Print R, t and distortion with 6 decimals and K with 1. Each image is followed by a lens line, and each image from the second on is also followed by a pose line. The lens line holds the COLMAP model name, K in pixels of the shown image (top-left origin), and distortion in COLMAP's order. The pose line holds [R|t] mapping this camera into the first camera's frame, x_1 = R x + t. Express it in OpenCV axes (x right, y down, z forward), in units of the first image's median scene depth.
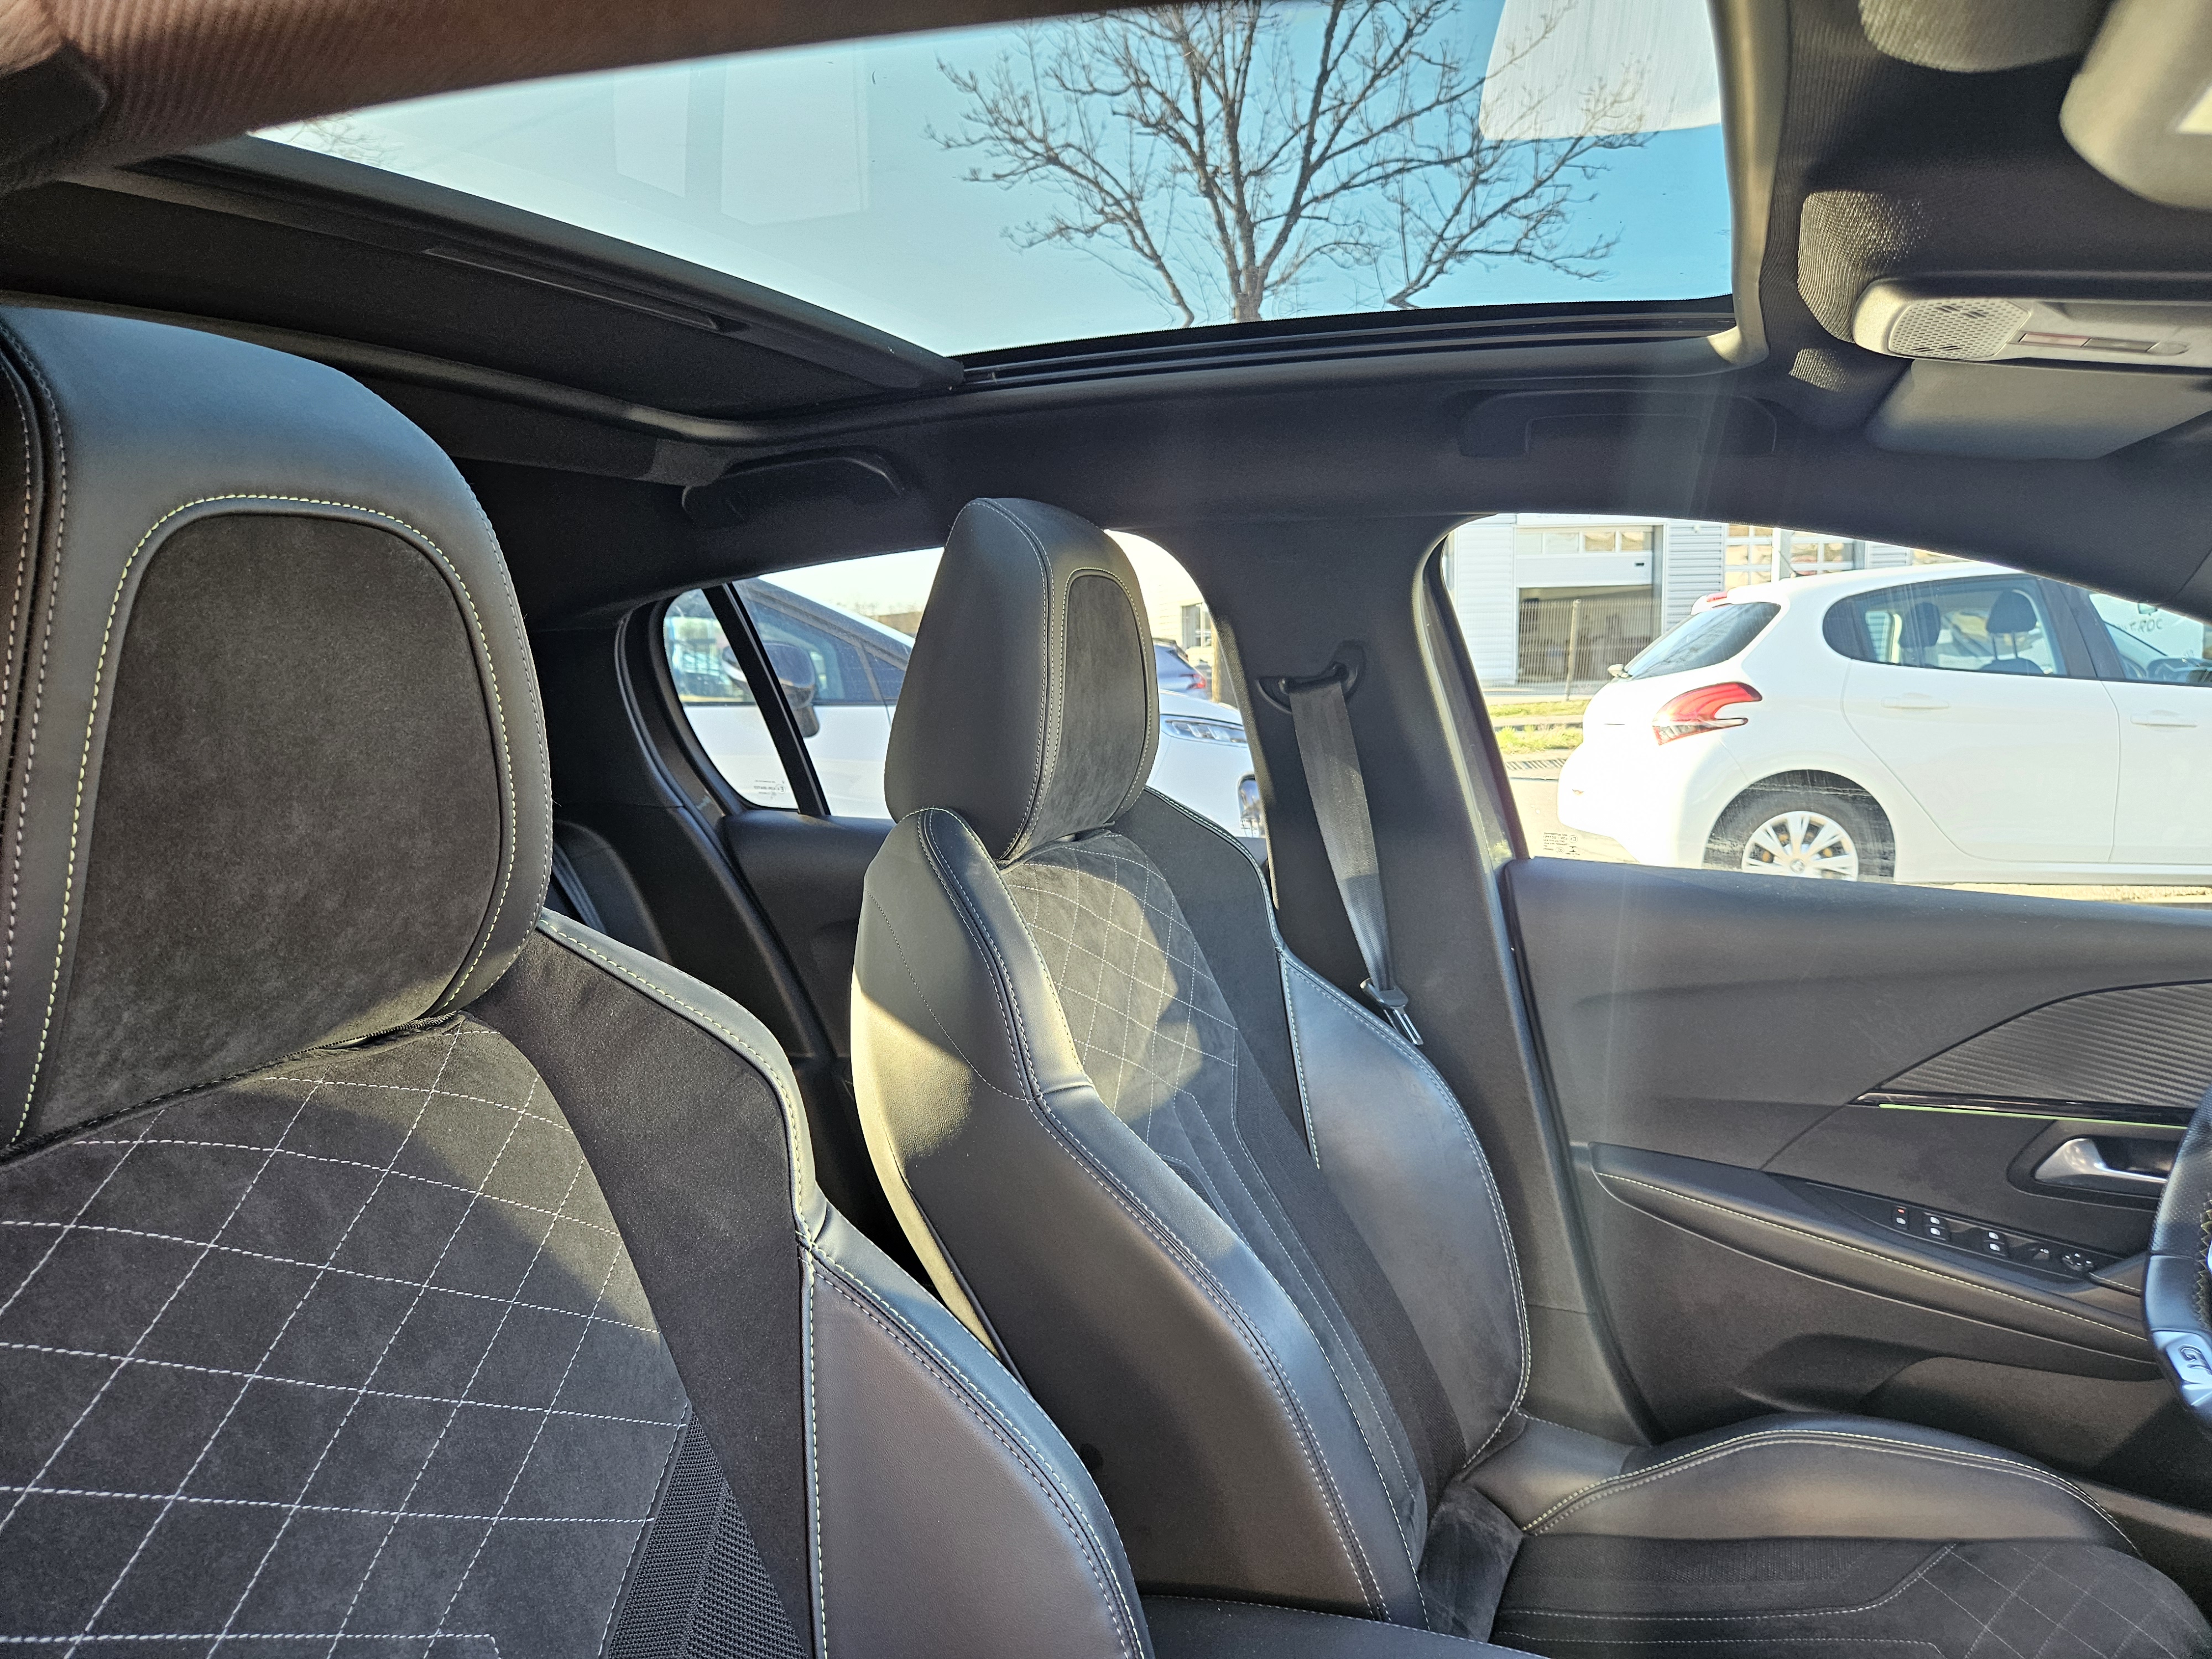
lens RADIAL K [[1466.8, 0, 1106.0], [0, 1466.8, 829.5], [0, 0, 1]] dist [0.031471, 0.002814]
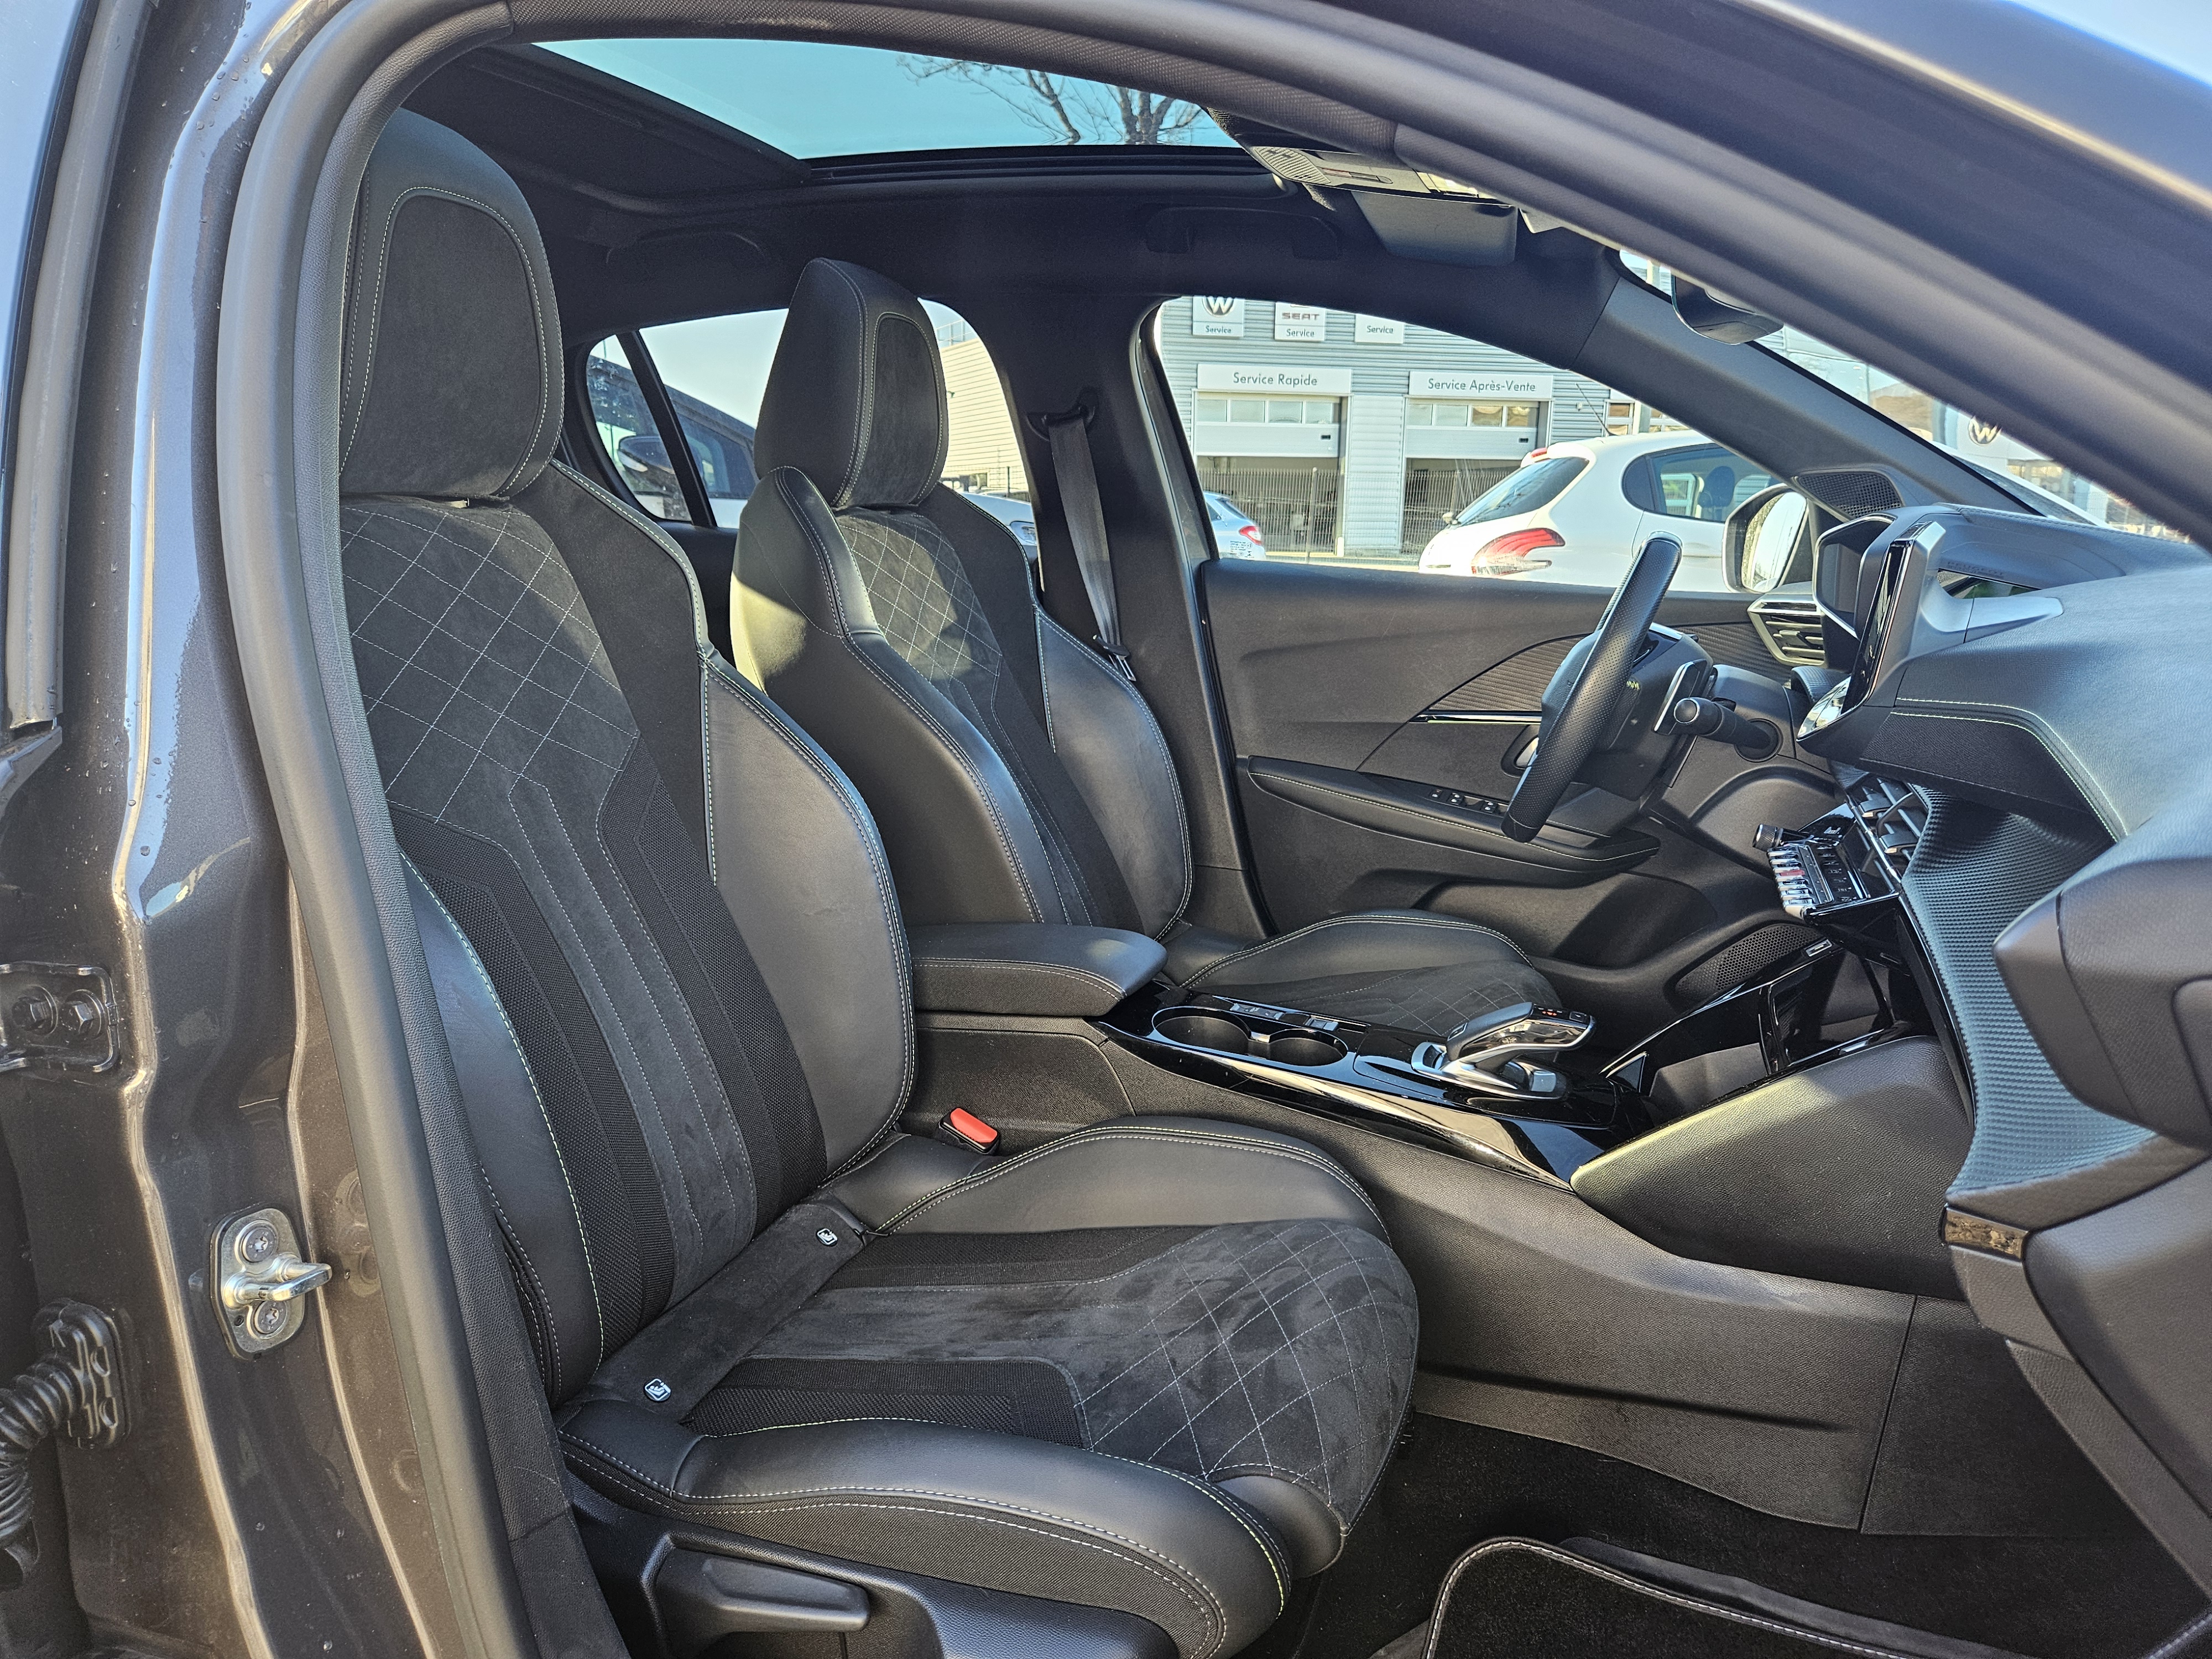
lens RADIAL K [[1459.2, 0, 1117.5], [0, 1459.2, 831.1], [0, 0, 1]] dist [0.055177, -0.044345]
pose [[0.996410, 0.023268, 0.081404, 0.093628], [-0.030687, 0.995369, 0.091101, 0.181096], [-0.078907, -0.093272, 0.992509, -0.489195]]
